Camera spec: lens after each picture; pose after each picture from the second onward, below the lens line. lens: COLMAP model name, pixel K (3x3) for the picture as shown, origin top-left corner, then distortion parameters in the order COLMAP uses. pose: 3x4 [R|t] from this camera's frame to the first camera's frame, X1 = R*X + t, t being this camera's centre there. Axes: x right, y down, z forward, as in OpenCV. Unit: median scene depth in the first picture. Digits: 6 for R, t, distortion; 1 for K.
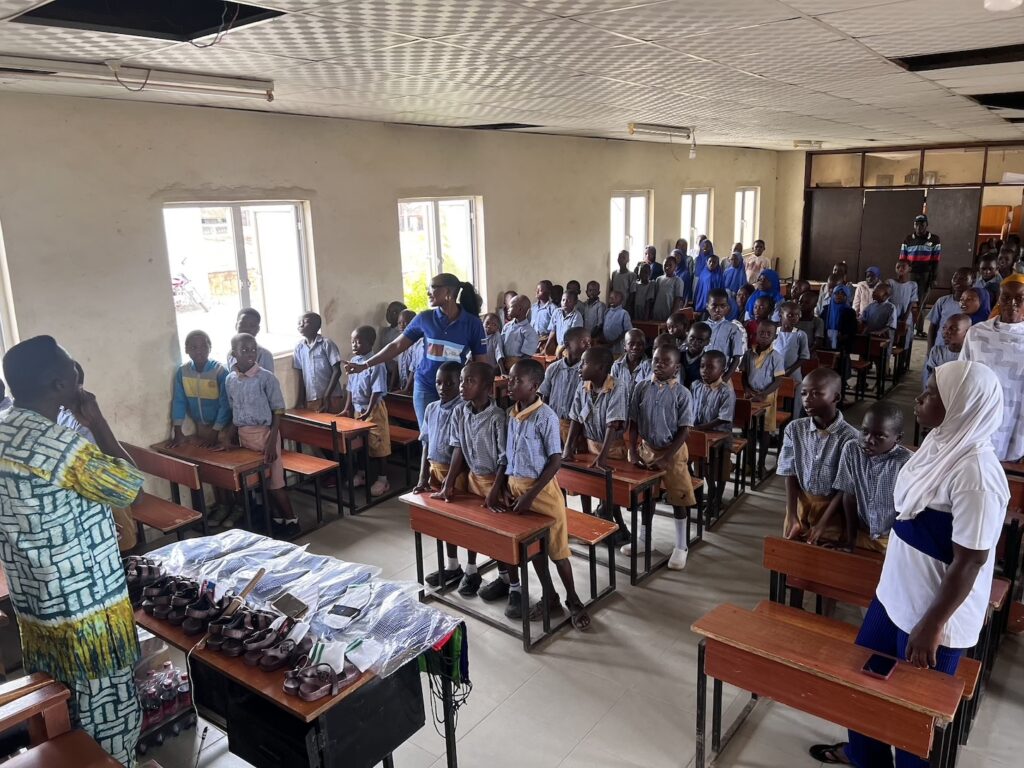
lens RADIAL K [[767.1, 0, 506.9], [0, 767.1, 376.1], [0, 0, 1]] dist [0.049734, -0.051478]
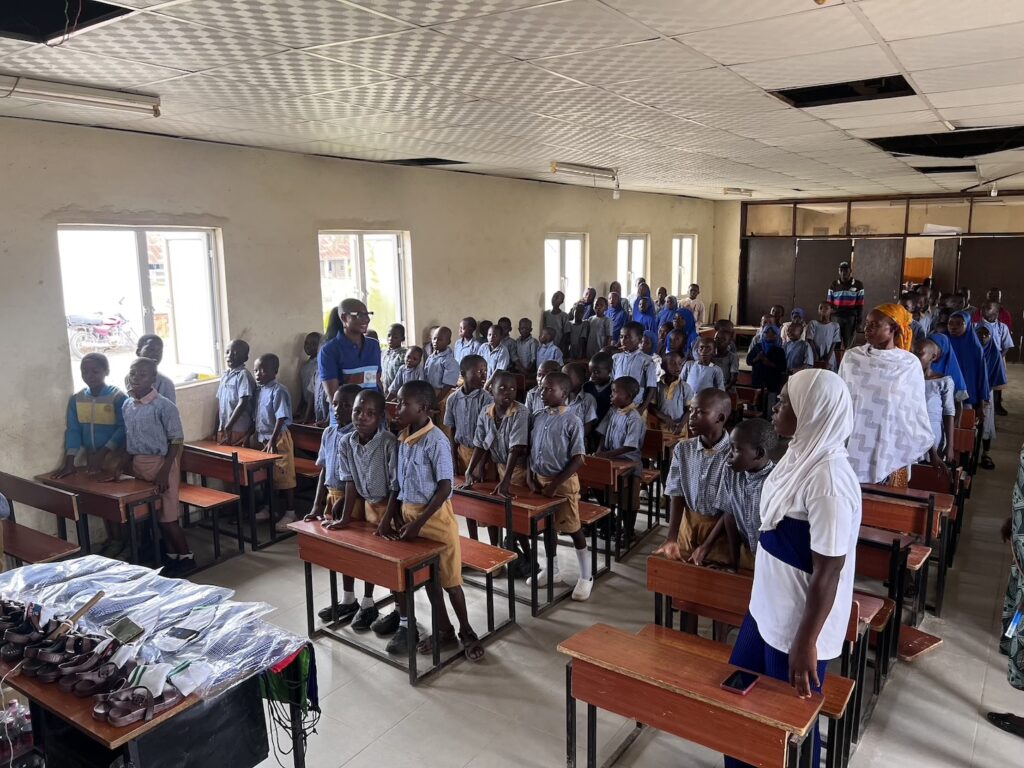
lens RADIAL K [[767.1, 0, 513.1], [0, 767.1, 376.0], [0, 0, 1]] dist [0.049734, -0.051478]
pose [[0.998357, 0.005547, 0.057030, 0.079191], [-0.001829, 0.997881, -0.065035, 0.031532], [-0.057270, 0.064824, 0.996252, 0.013338]]
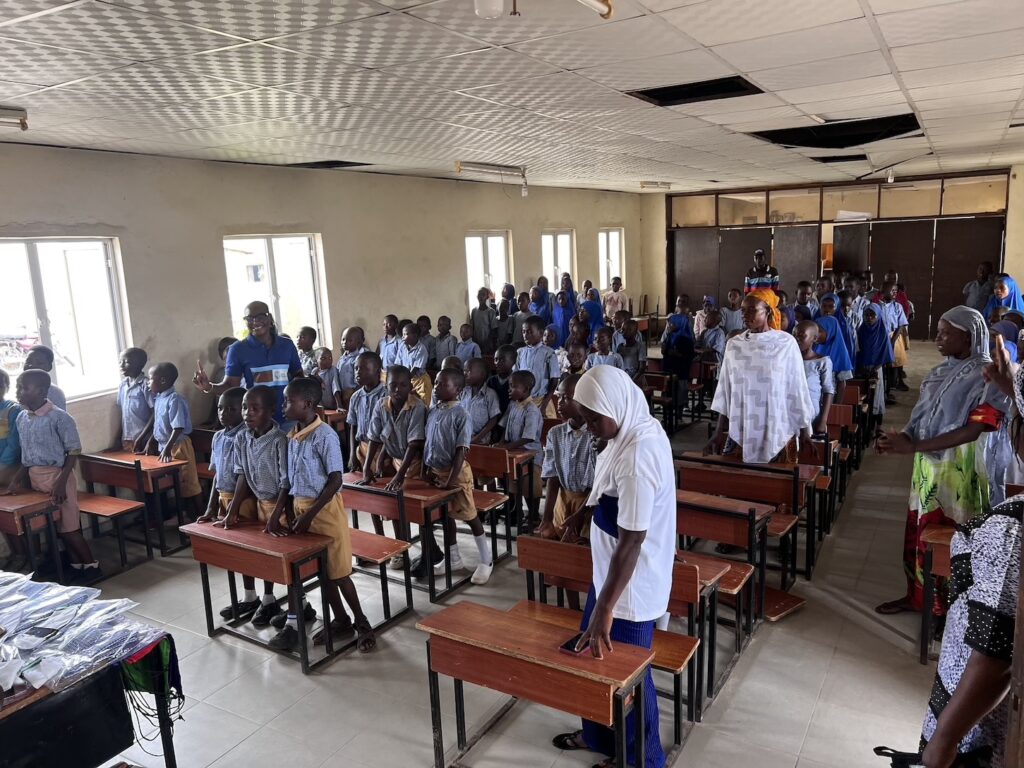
lens RADIAL K [[767.1, 0, 514.0], [0, 767.1, 384.3], [0, 0, 1]] dist [0.049734, -0.051478]
pose [[0.992873, -0.037825, 0.113015, 0.165515], [0.043627, 0.997830, -0.049312, 0.039407], [-0.110904, 0.053891, 0.992369, -0.031027]]
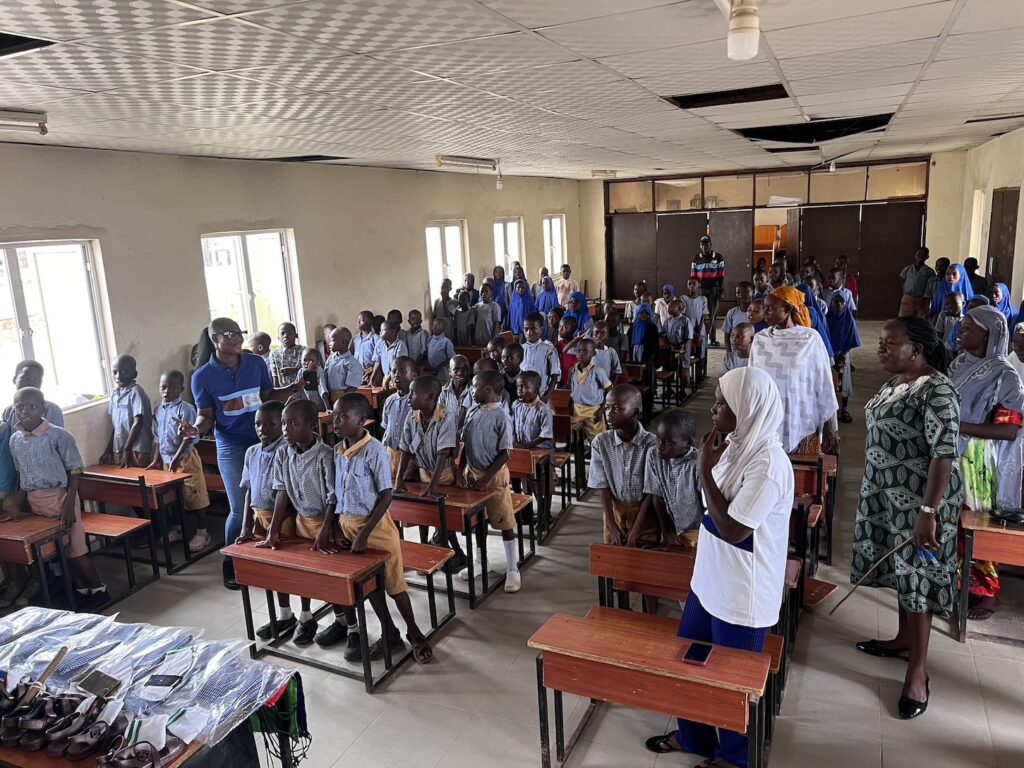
lens RADIAL K [[767.1, 0, 503.3], [0, 767.1, 376.8], [0, 0, 1]] dist [0.049734, -0.051478]
pose [[0.973923, -0.069087, 0.216103, 0.005770], [0.076675, 0.996693, -0.026917, -0.001129], [-0.213529, 0.042784, 0.975999, -0.004690]]
